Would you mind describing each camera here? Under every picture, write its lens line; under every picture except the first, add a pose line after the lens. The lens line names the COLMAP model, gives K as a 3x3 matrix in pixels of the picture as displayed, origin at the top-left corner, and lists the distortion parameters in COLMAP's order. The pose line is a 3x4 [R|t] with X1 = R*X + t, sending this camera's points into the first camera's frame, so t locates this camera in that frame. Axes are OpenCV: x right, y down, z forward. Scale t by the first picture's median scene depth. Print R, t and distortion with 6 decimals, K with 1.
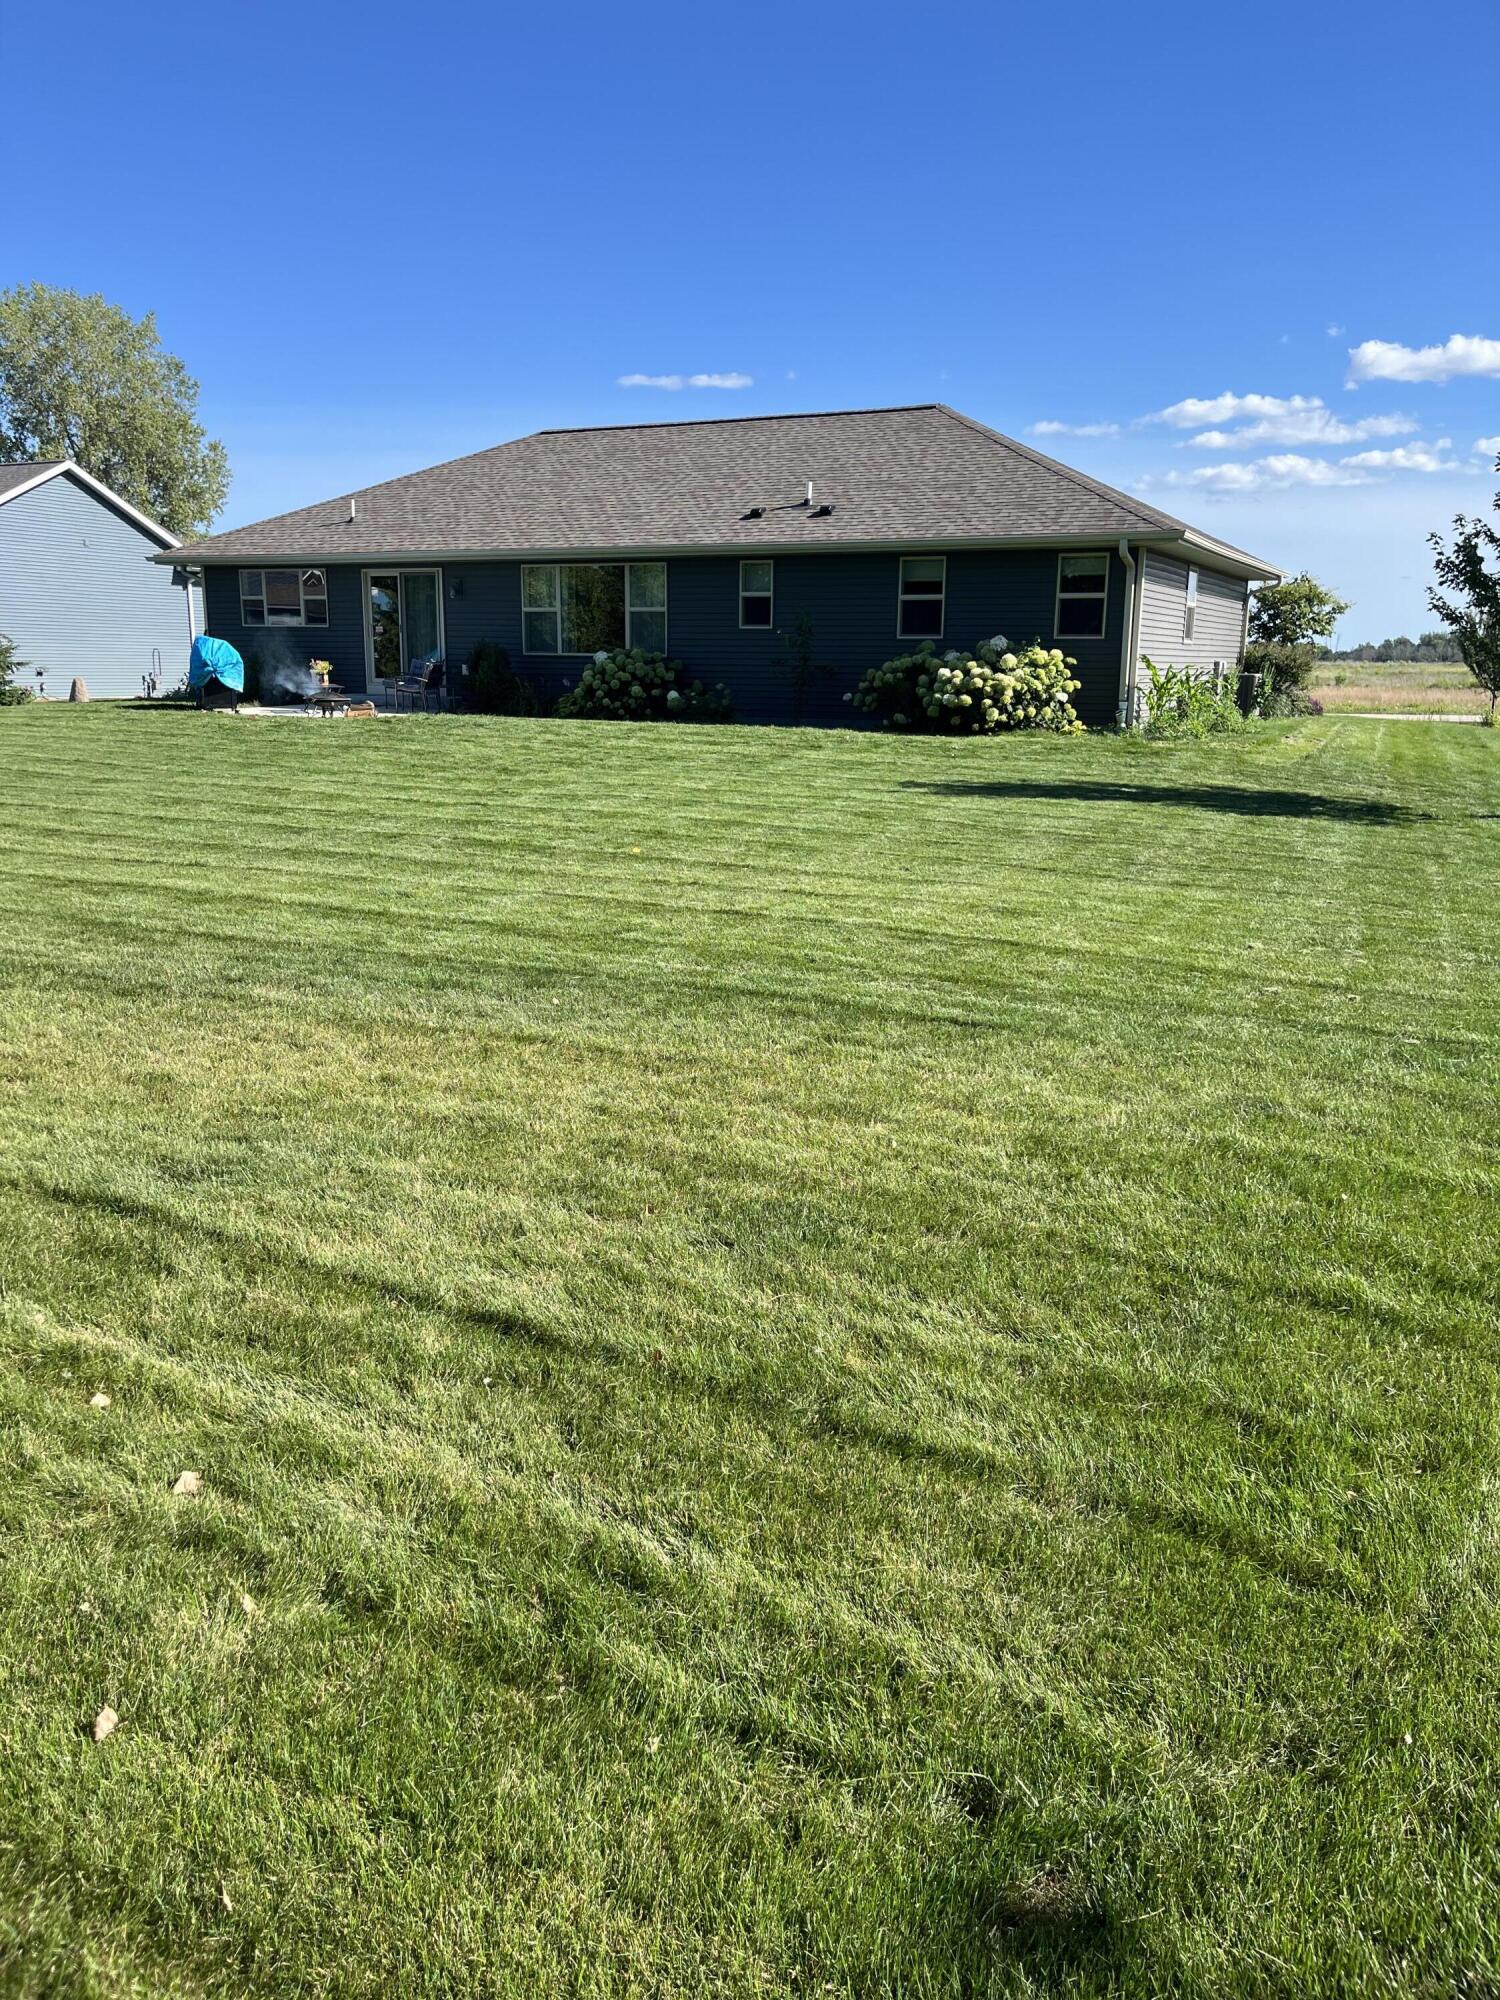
lens RADIAL K [[1535.9, 0, 750.0], [0, 1535.9, 1000.0], [0, 0, 1]] dist [0.030494, -0.008125]
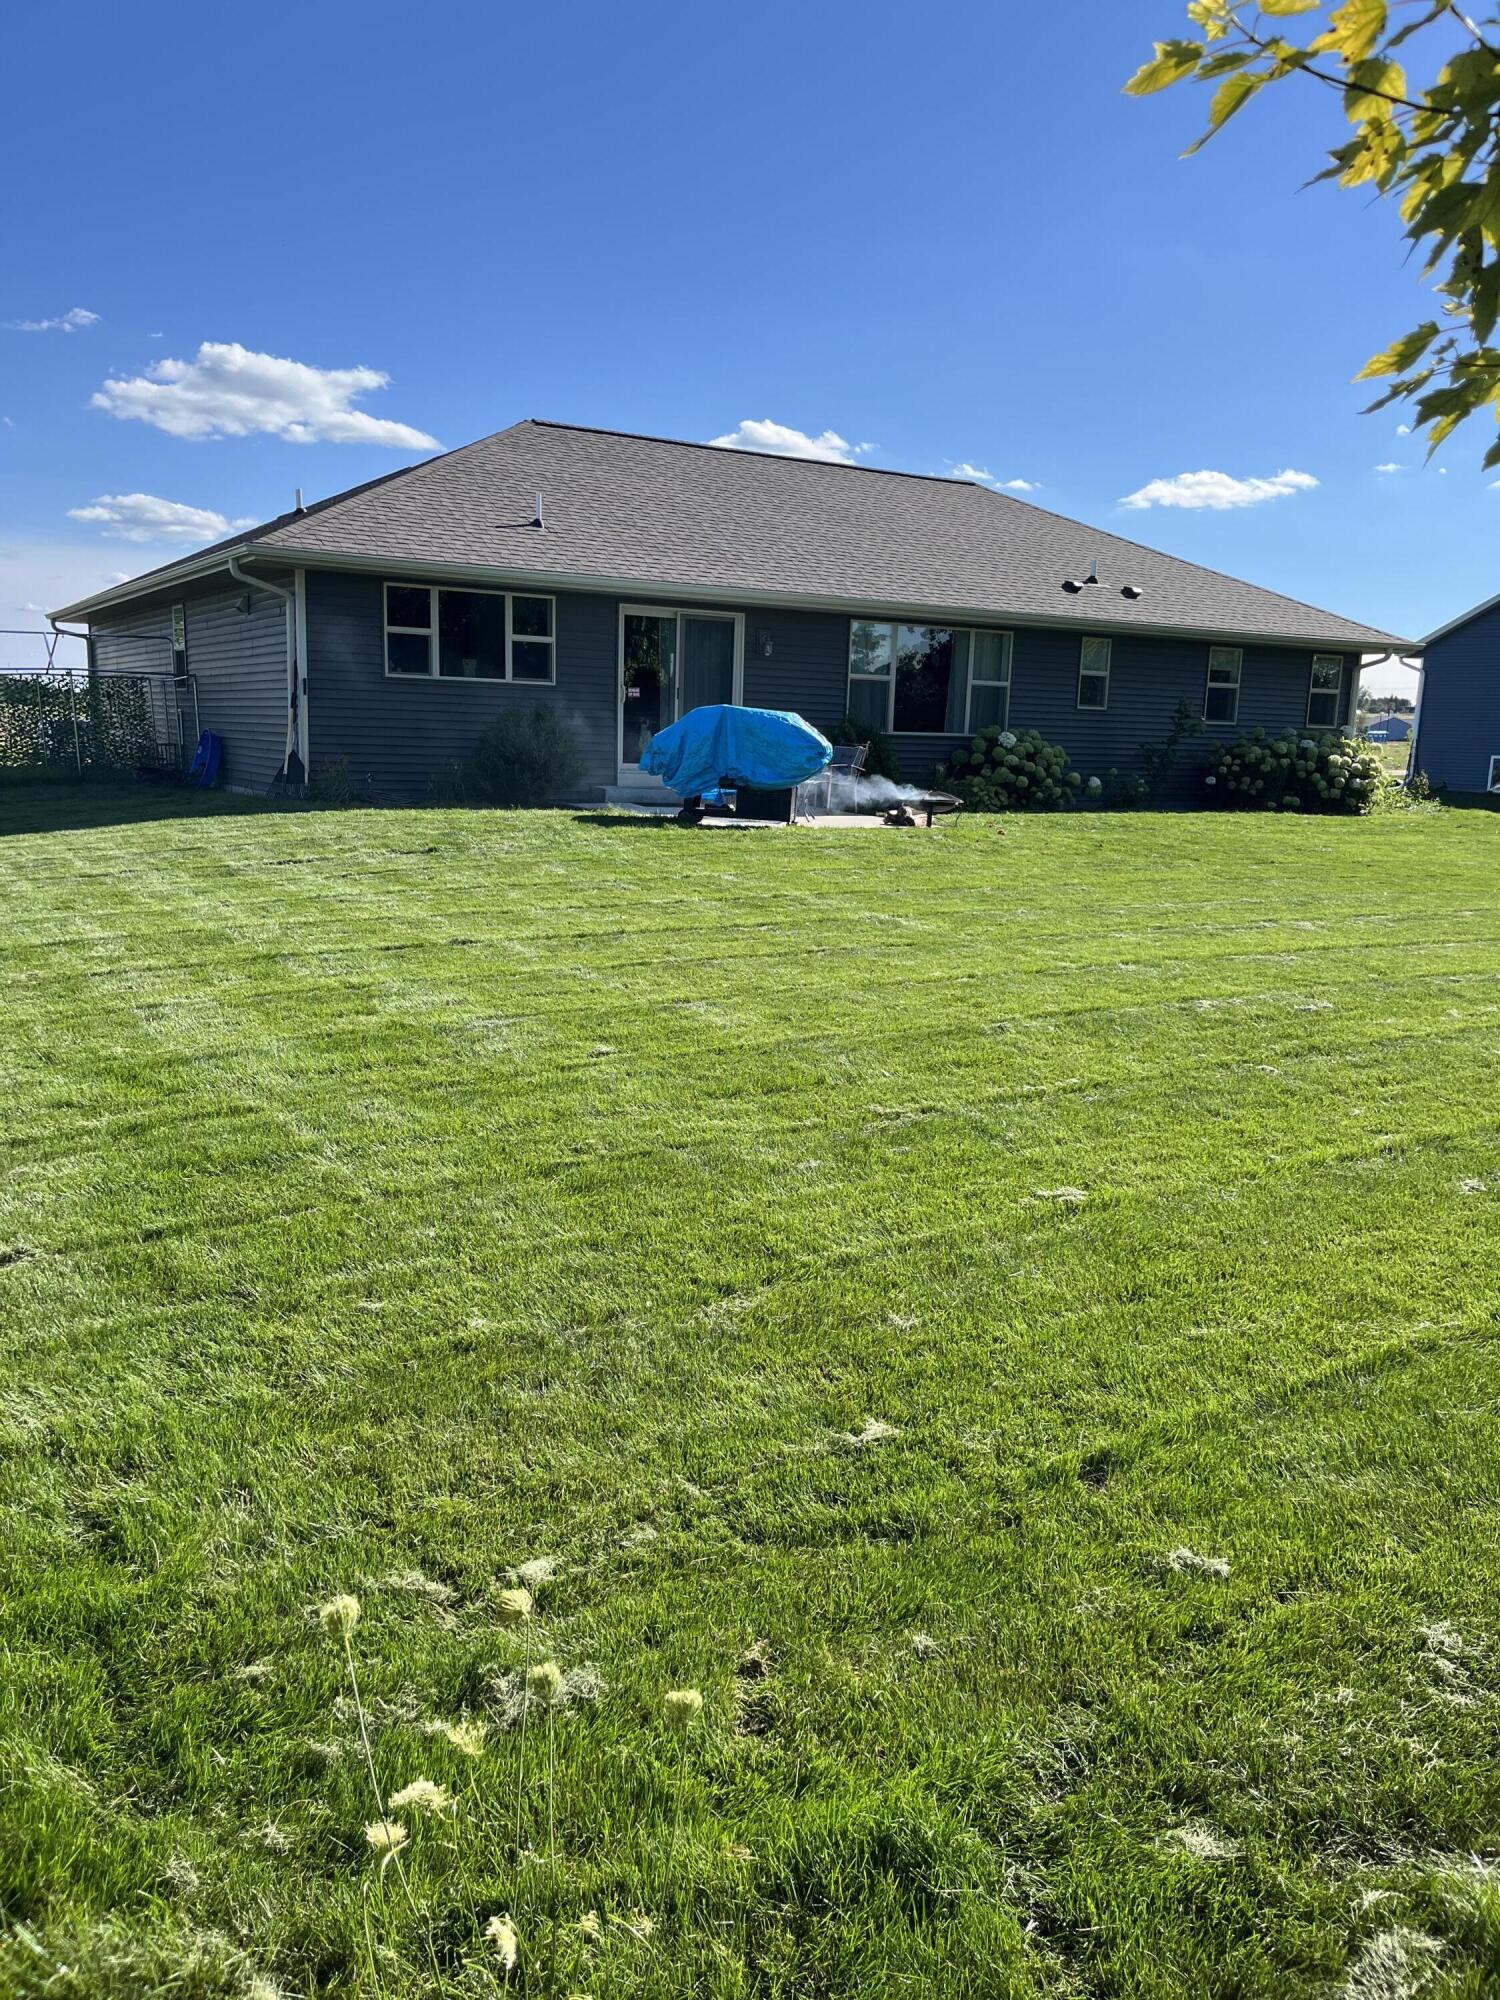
lens RADIAL K [[1535.9, 0, 750.0], [0, 1535.9, 1000.0], [0, 0, 1]] dist [0.030494, -0.008125]
pose [[0.484533, -0.139697, 0.863546, -0.923853], [0.179033, 0.982107, 0.058422, -0.160359], [-0.856256, 0.126296, 0.500874, 0.732212]]
